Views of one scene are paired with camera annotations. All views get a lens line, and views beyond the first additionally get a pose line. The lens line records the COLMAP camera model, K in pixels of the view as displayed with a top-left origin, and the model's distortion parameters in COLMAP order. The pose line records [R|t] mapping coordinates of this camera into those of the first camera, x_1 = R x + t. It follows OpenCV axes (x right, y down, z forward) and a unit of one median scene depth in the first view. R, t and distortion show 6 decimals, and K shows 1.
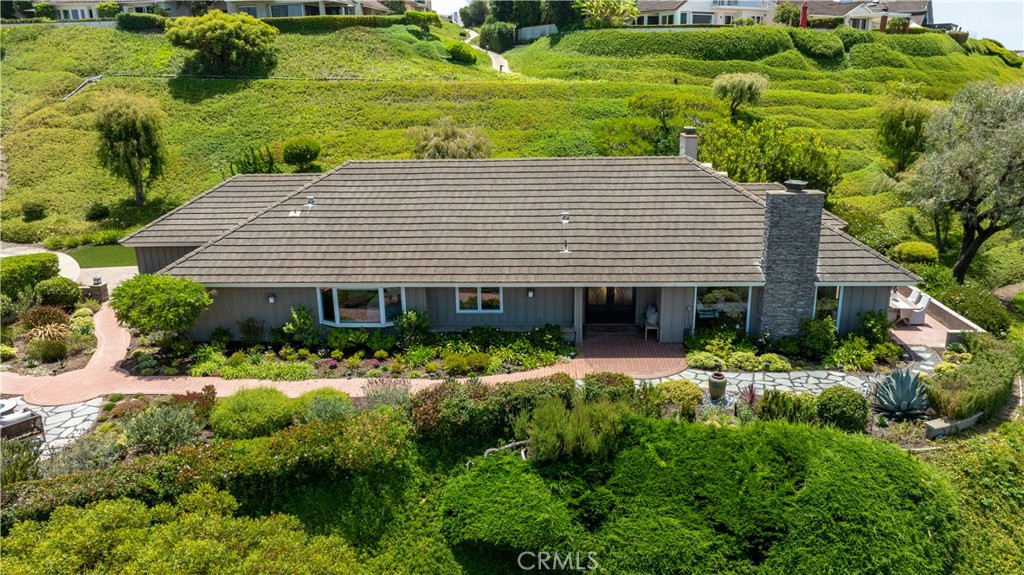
lens RADIAL K [[720.4, 0, 512.0], [0, 720.4, 287.5], [0, 0, 1]] dist [-0.032604, 0.034116]
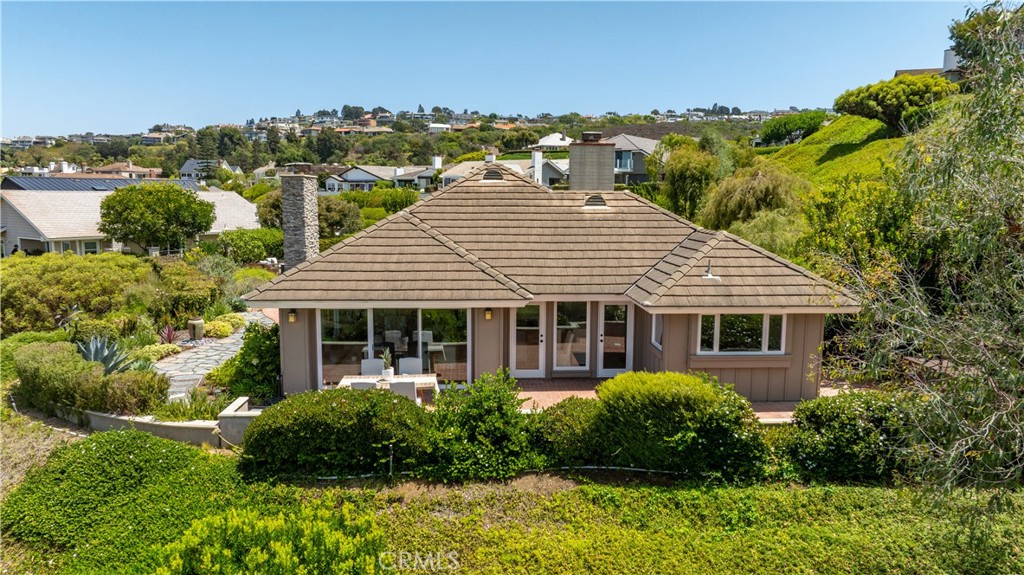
lens RADIAL K [[720.4, 0, 512.0], [0, 720.4, 287.5], [0, 0, 1]] dist [-0.032604, 0.034116]
pose [[0.103240, 0.146159, -0.983859, 0.803821], [-0.301201, 0.947296, 0.109121, -0.109487], [0.947955, 0.285074, 0.141822, 0.730280]]
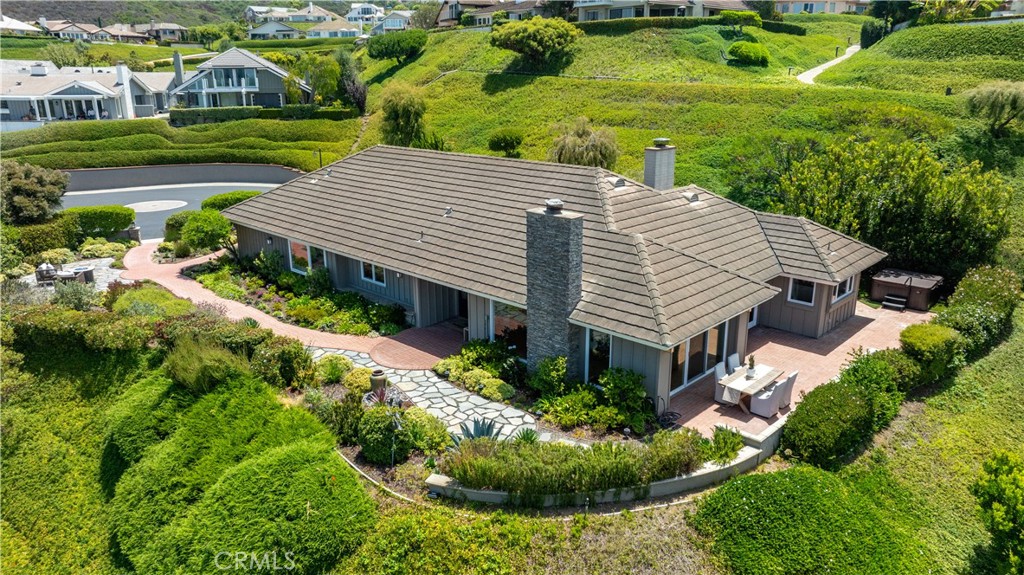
lens RADIAL K [[720.4, 0, 512.0], [0, 720.4, 287.5], [0, 0, 1]] dist [-0.032604, 0.034116]
pose [[0.757153, 0.202151, -0.621171, 0.574644], [-0.201624, 0.976804, 0.072125, -0.058533], [0.621342, 0.070633, 0.780349, 0.171864]]
